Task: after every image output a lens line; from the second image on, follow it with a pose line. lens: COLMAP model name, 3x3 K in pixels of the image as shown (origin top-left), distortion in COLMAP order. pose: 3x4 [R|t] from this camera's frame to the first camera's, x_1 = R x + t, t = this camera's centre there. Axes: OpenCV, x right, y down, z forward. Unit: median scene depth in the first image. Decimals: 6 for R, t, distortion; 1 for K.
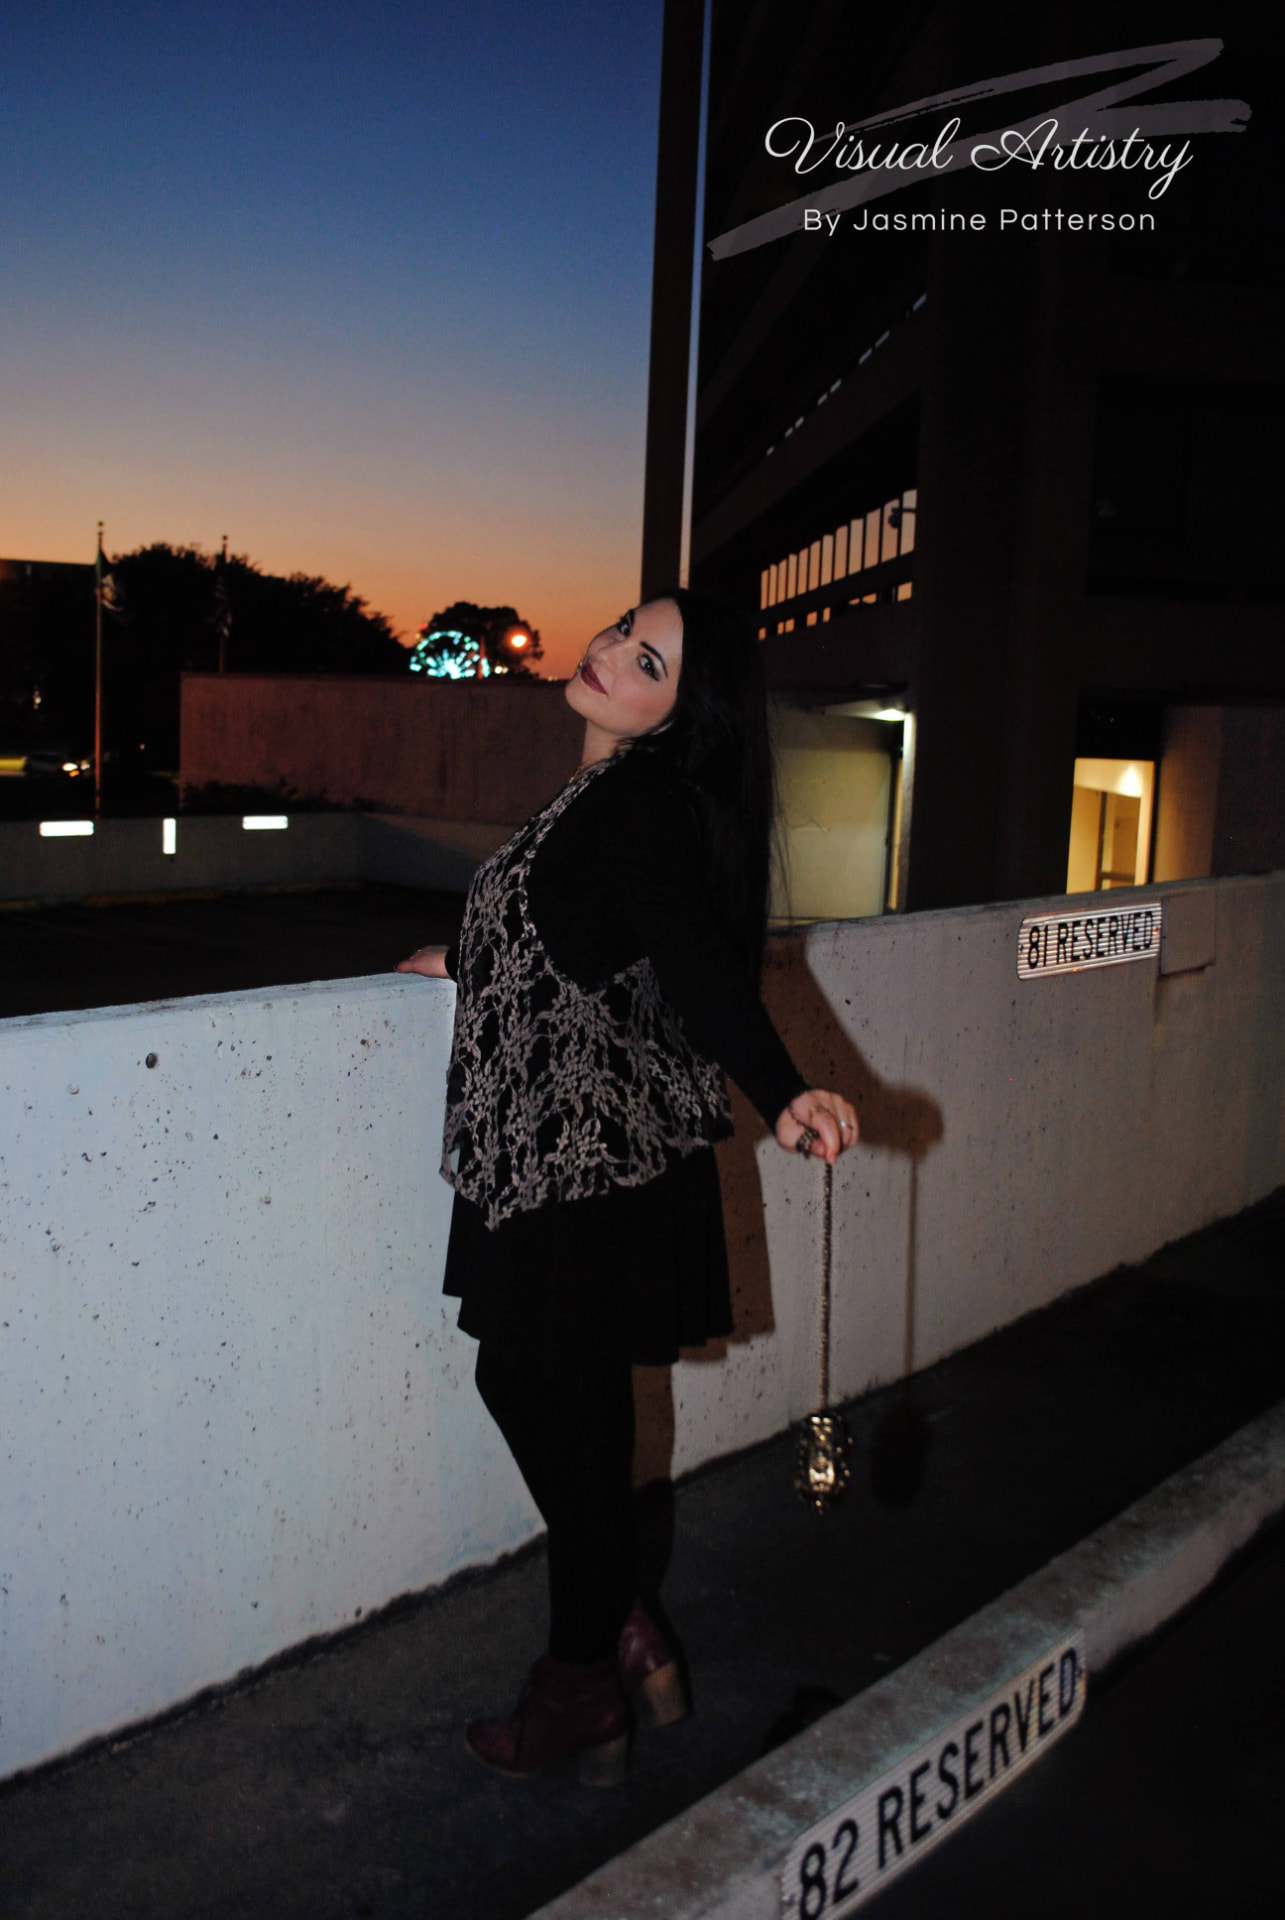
lens RADIAL K [[1959.7, 0, 638.8], [0, 1959.7, 861.1], [0, 0, 1]] dist [-0.075181, 0.016381]
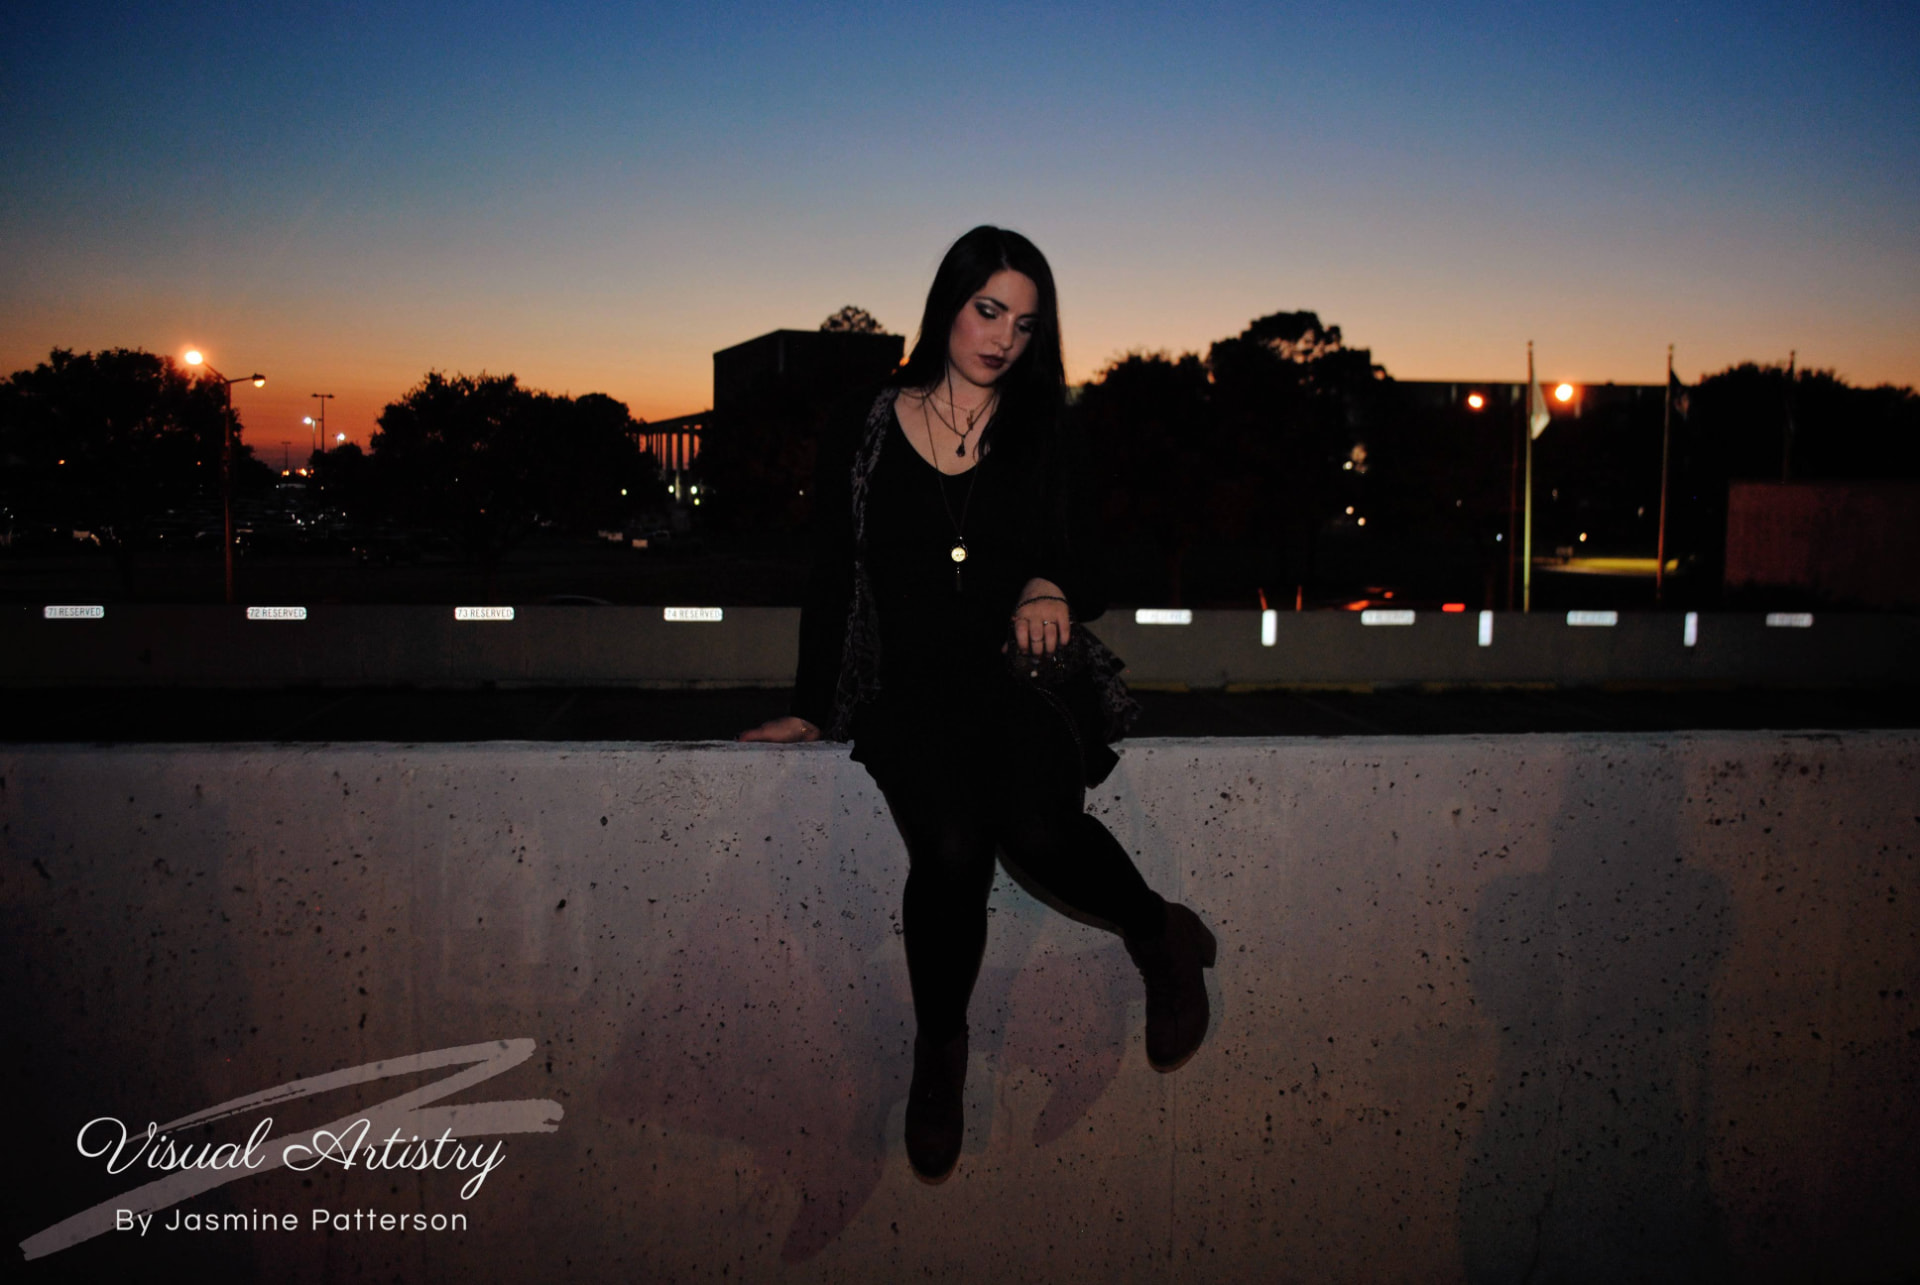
lens RADIAL K [[1675.5, 0, 967.6], [0, 1675.5, 569.0], [0, 0, 1]] dist [-0.066373, 0.011852]
pose [[0.723720, 0.012063, -0.689988, 0.082204], [-0.046754, 0.998407, -0.031585, 0.000826], [0.688508, 0.055119, 0.723131, 0.048740]]
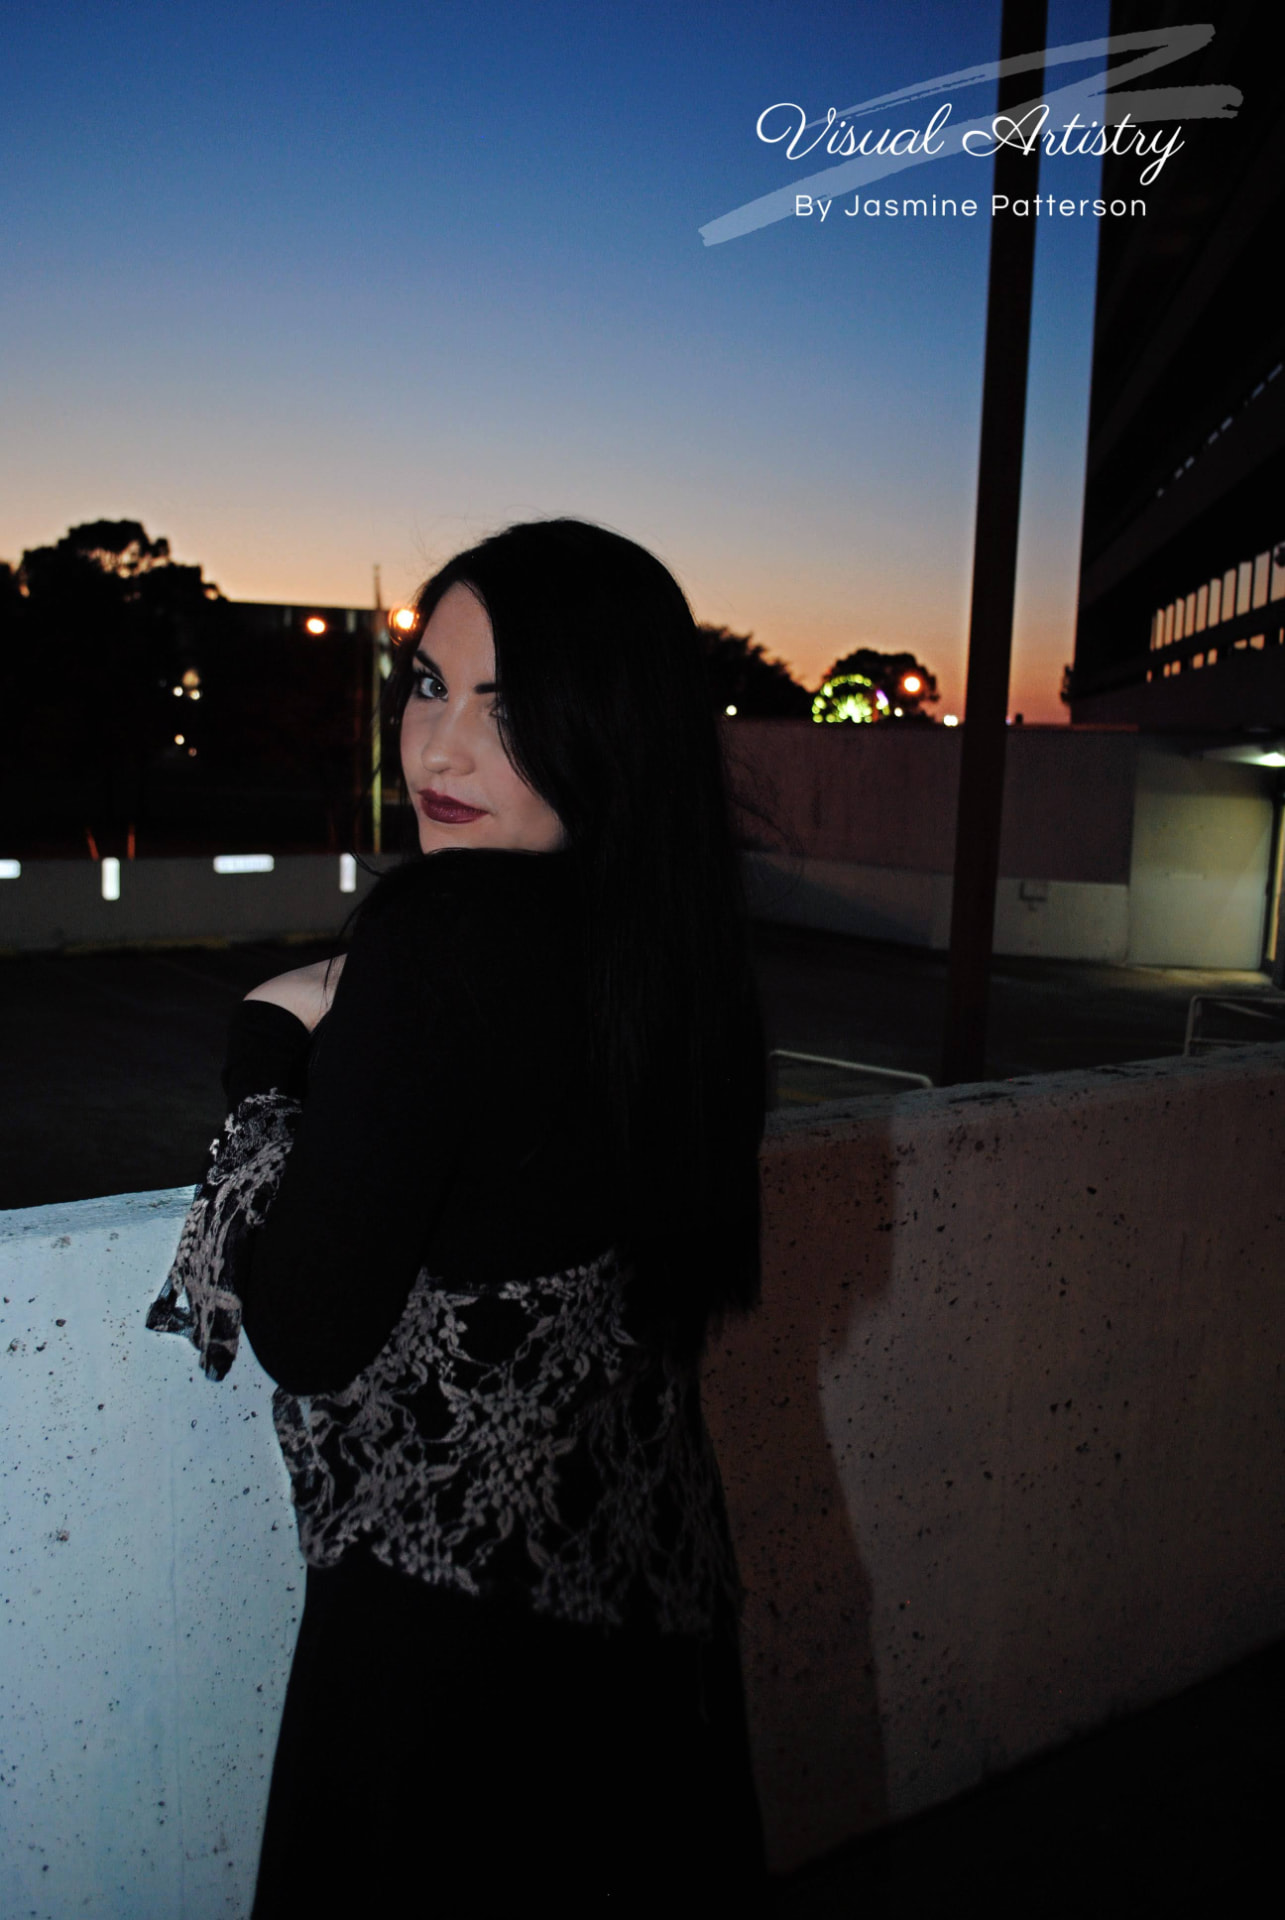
lens RADIAL K [[1675.5, 0, 610.5], [0, 1675.5, 897.6], [0, 0, 1]] dist [-0.066373, 0.011852]
pose [[0.964116, 0.024795, -0.264322, 0.025956], [-0.021288, 0.999643, 0.016122, -0.010715], [0.264627, -0.009917, 0.964300, 0.104802]]
